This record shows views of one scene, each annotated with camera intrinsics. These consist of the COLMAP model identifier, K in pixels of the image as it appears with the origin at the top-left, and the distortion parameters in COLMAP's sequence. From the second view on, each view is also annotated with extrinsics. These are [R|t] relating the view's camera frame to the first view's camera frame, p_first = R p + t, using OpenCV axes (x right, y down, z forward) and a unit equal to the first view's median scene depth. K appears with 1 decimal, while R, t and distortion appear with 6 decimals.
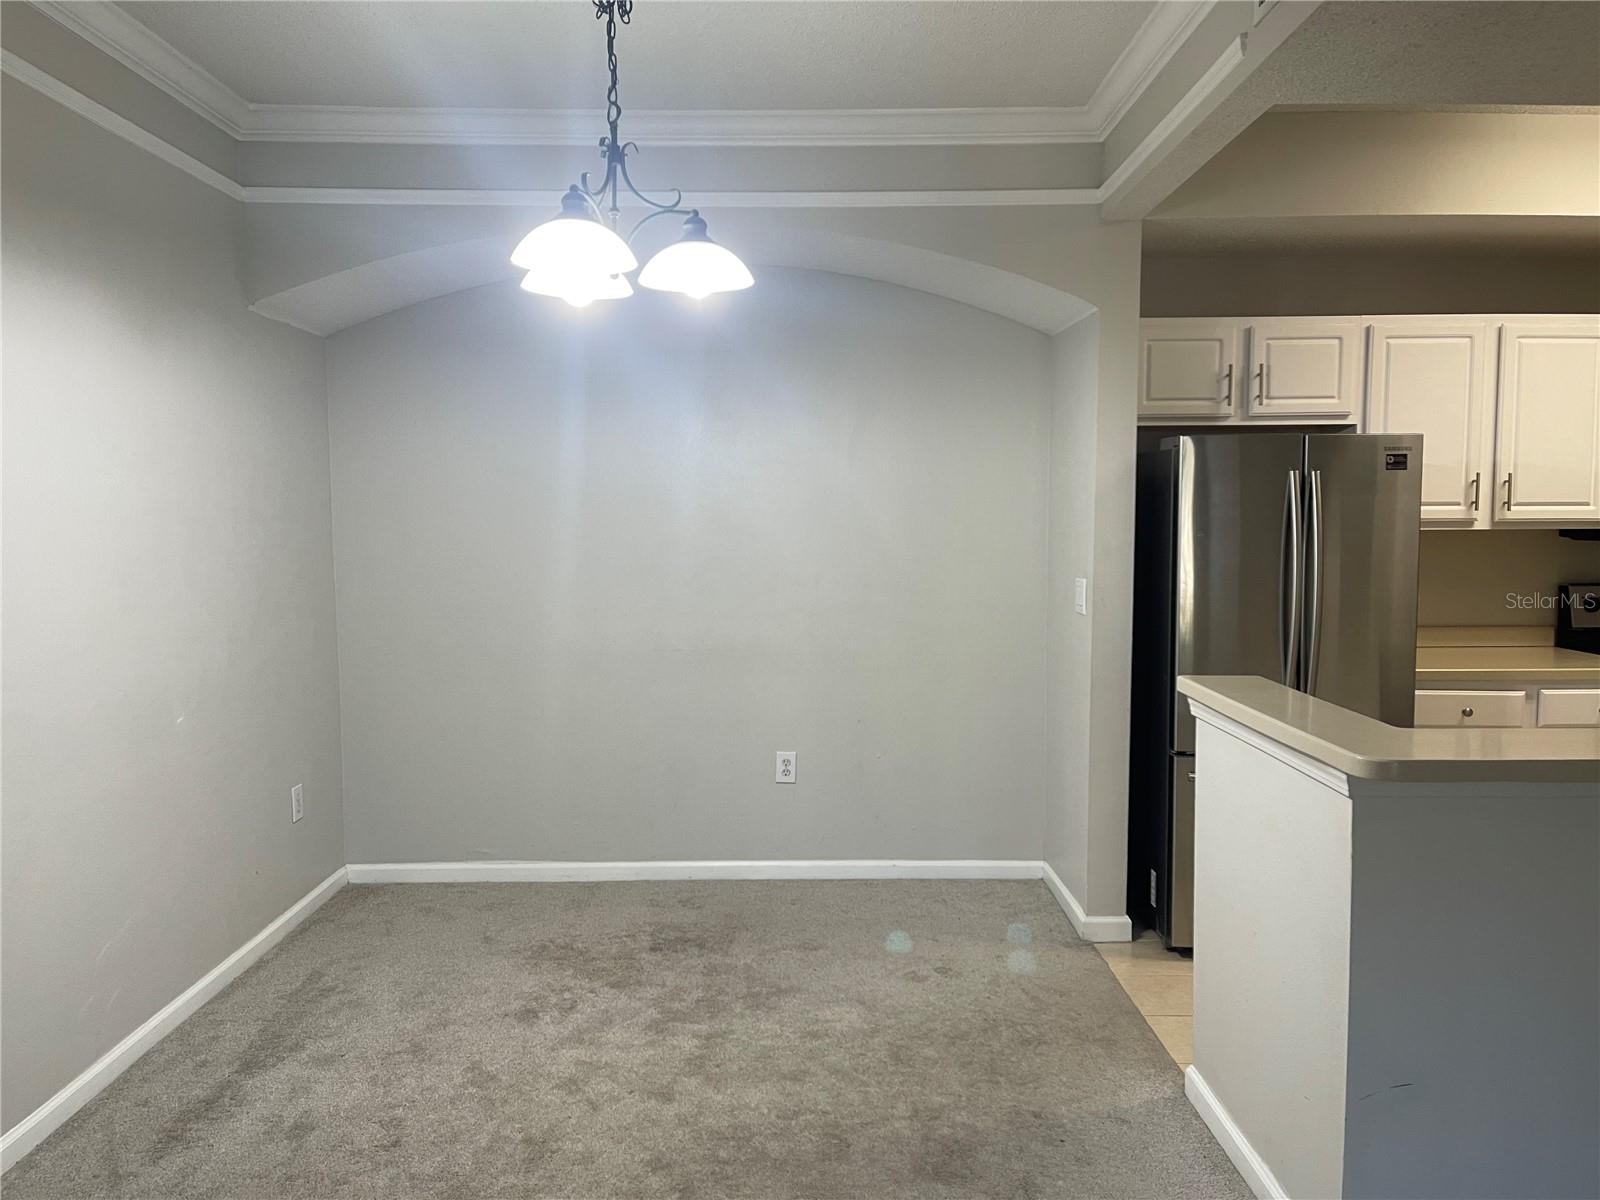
lens RADIAL K [[1183.7, 0, 822.6], [0, 1183.7, 597.9], [0, 0, 1]] dist [0.015541, -0.000453]
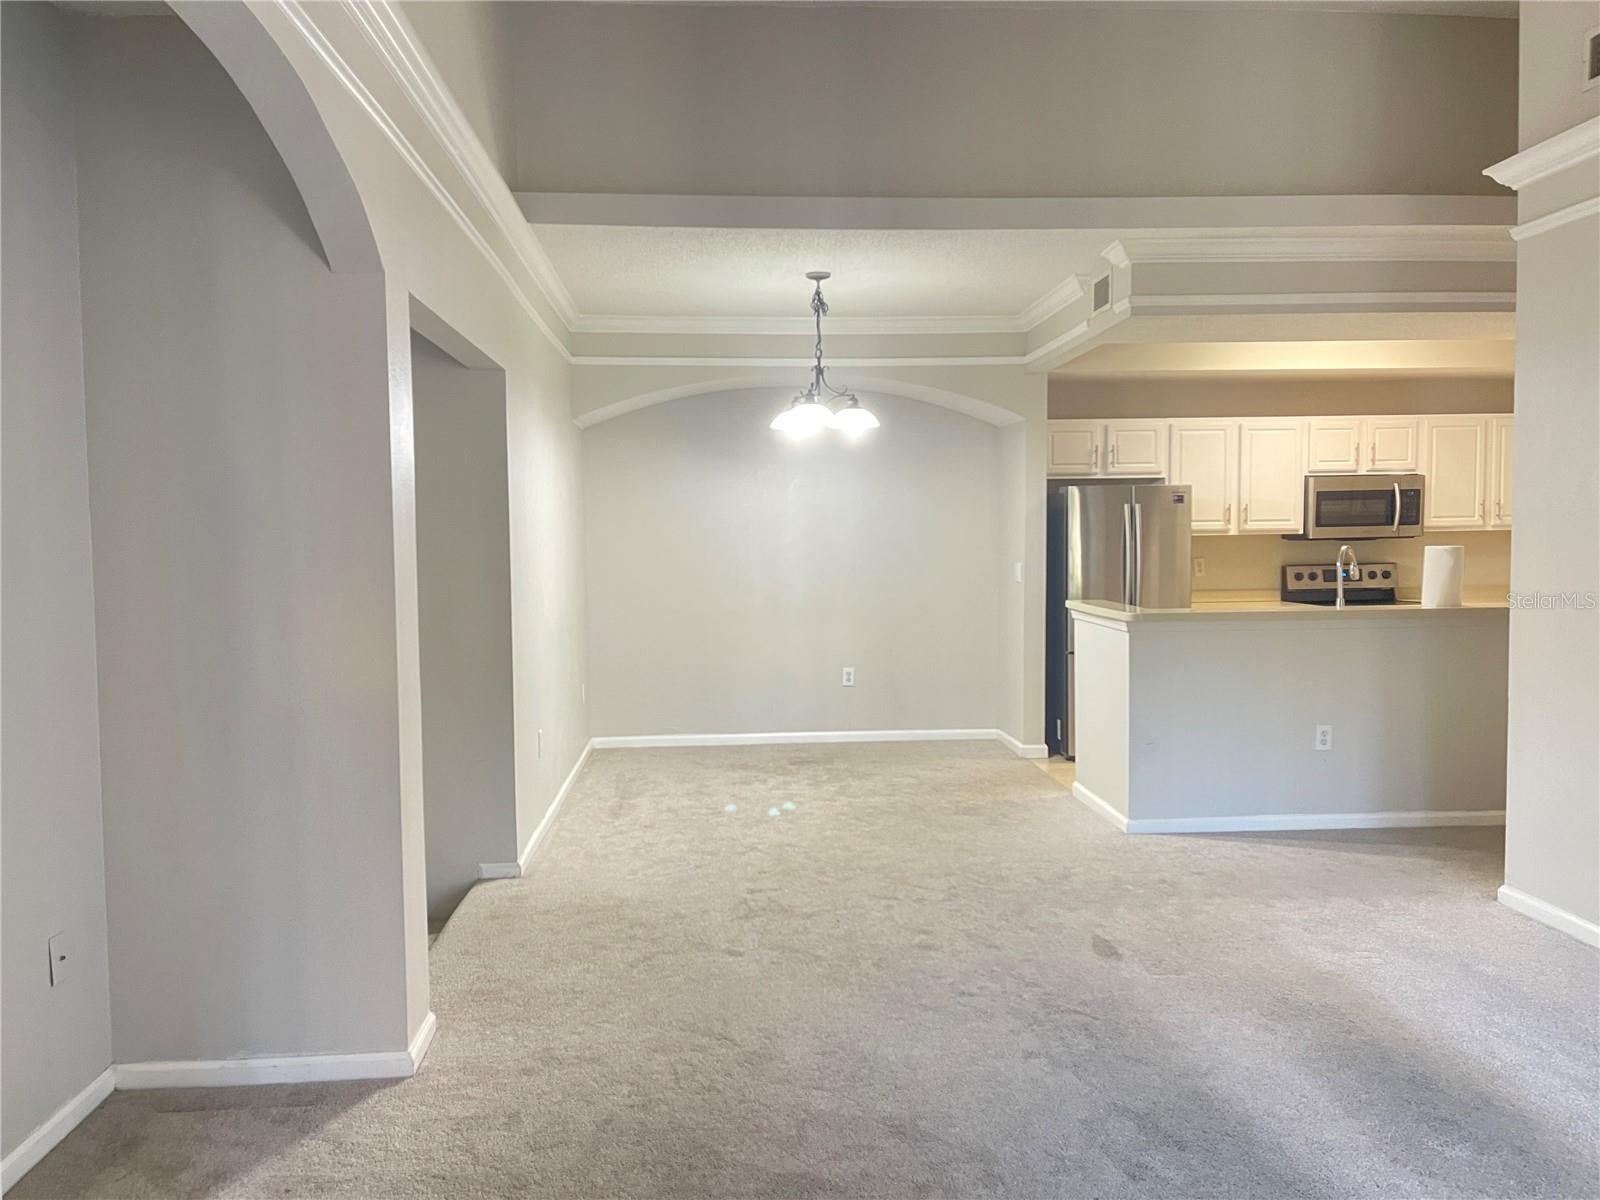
lens RADIAL K [[1200.7, 0, 797.9], [0, 1200.7, 607.2], [0, 0, 1]] dist [0.001005, -0.001593]
pose [[0.998632, -0.011955, 0.050910, -0.214652], [0.012667, 0.999826, -0.013694, 0.072319], [-0.050737, 0.014320, 0.998609, -0.828098]]
